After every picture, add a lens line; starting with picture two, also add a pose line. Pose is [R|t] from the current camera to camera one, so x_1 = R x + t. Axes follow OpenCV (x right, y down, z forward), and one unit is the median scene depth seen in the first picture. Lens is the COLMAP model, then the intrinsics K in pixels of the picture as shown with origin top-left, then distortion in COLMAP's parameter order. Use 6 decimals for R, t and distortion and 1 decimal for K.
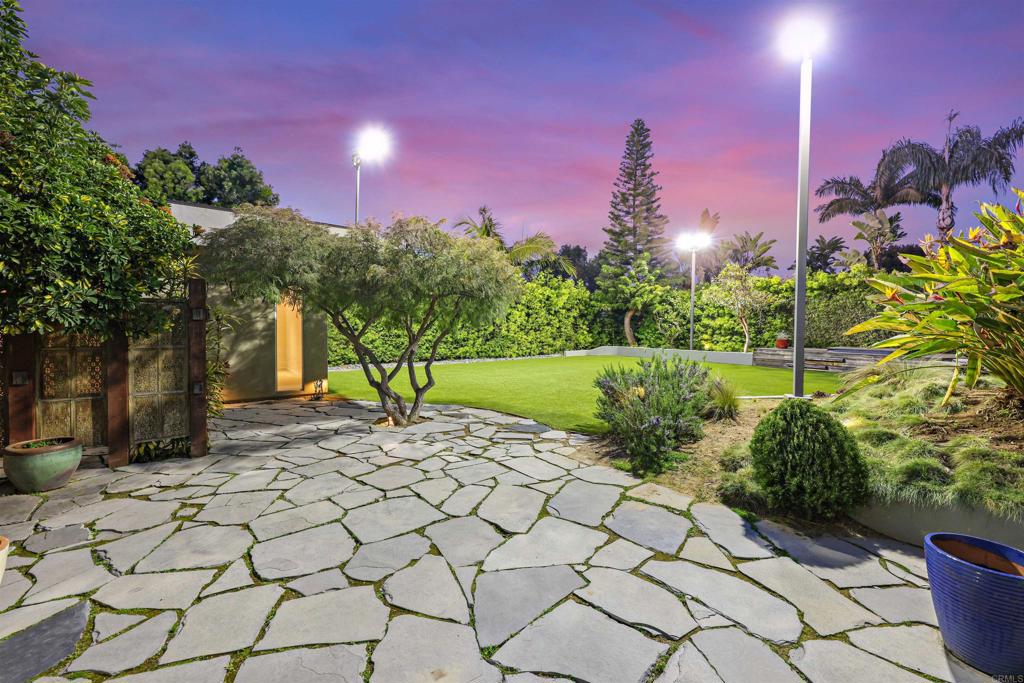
lens RADIAL K [[409.9, 0, 515.9], [0, 409.9, 335.4], [0, 0, 1]] dist [0.001902, -0.000886]
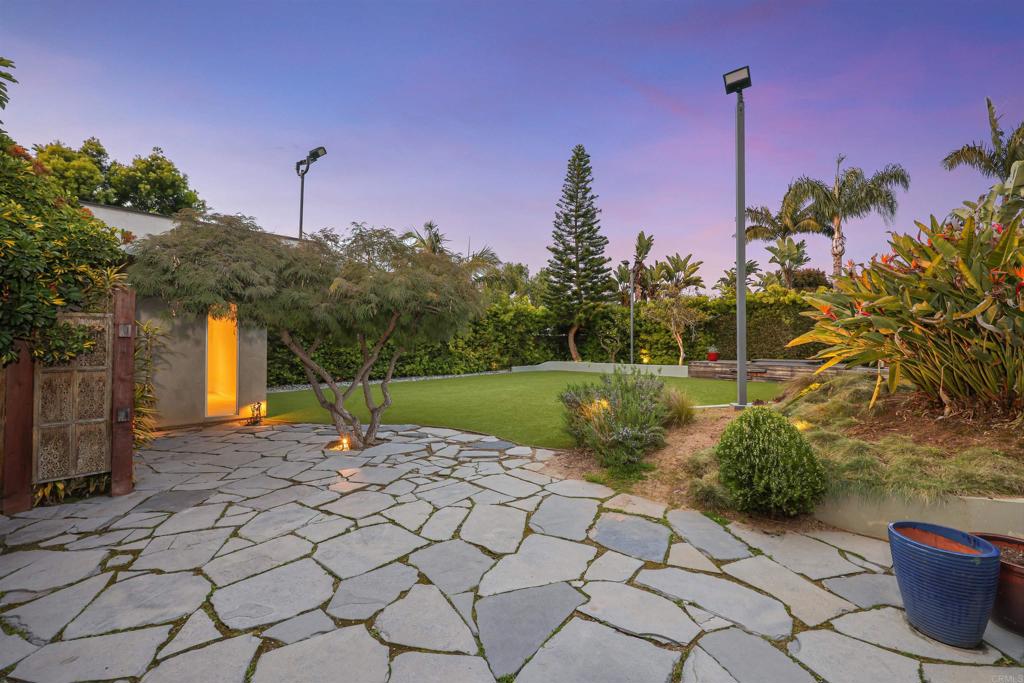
lens RADIAL K [[409.9, 0, 516.7], [0, 409.9, 335.8], [0, 0, 1]] dist [0.001902, -0.000886]
pose [[0.989365, -0.005302, 0.145359, -0.020062], [0.010955, 0.999213, -0.038114, 0.000563], [-0.145042, 0.039301, 0.988645, 0.002538]]
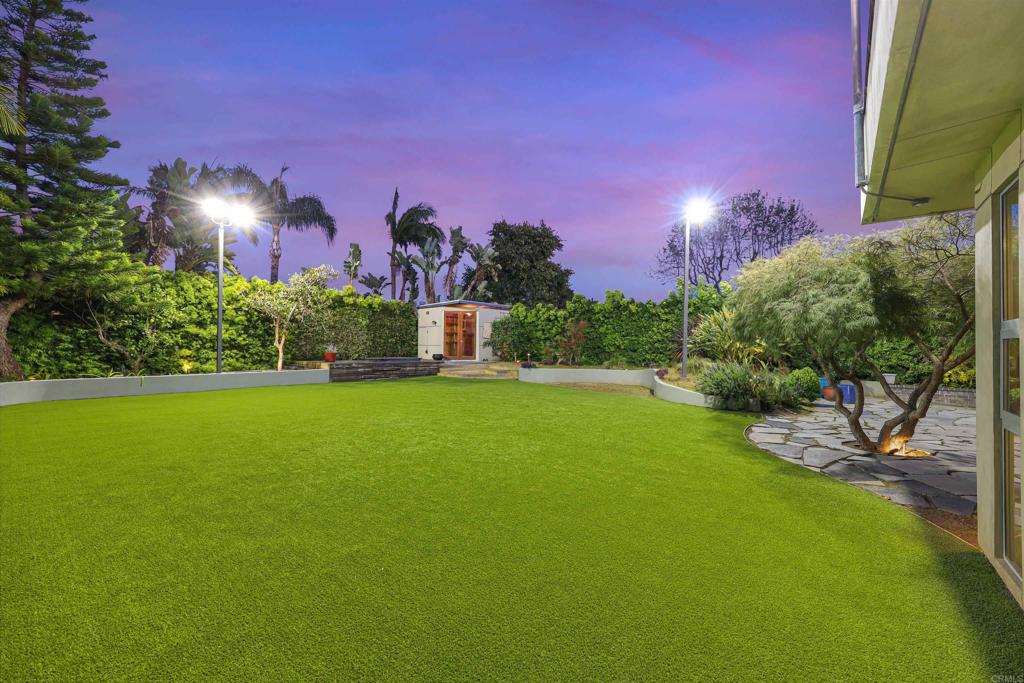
lens RADIAL K [[409.9, 0, 517.6], [0, 409.9, 339.4], [0, 0, 1]] dist [0.001902, -0.000886]
pose [[-0.241074, 0.001770, 0.970505, -0.409259], [0.003699, 0.999993, -0.000905, -0.019941], [-0.970500, 0.003372, -0.241079, 0.837197]]
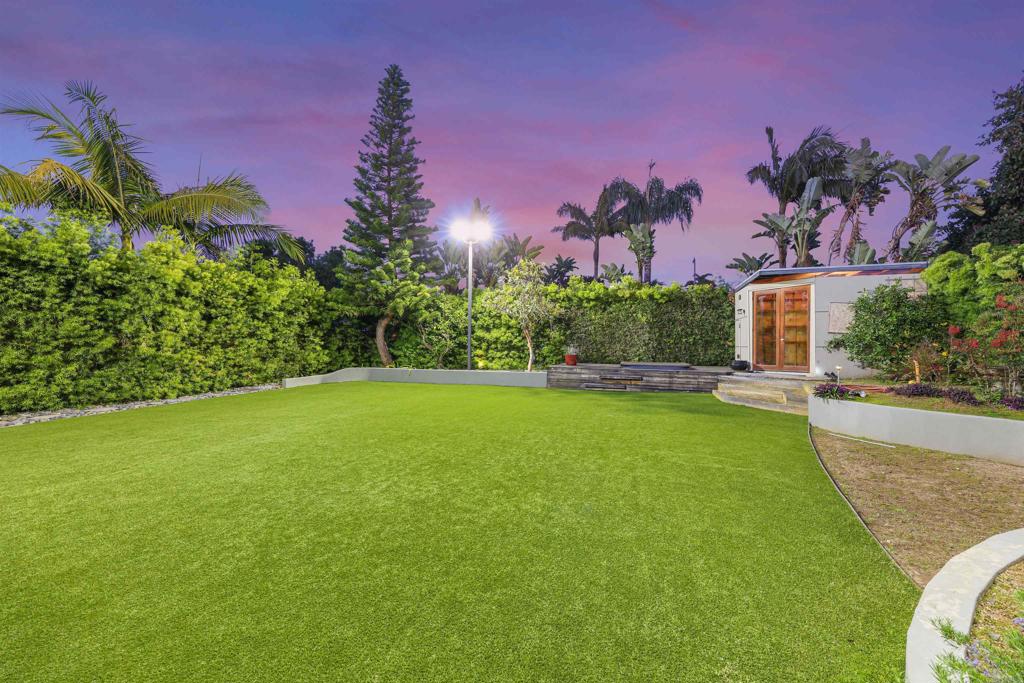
lens RADIAL K [[409.9, 0, 512.4], [0, 409.9, 339.7], [0, 0, 1]] dist [0.001902, -0.000886]
pose [[0.809168, 0.003208, 0.587568, 0.046732], [0.010737, 0.999737, -0.020246, -0.005974], [-0.587479, 0.022691, 0.808921, 0.392084]]
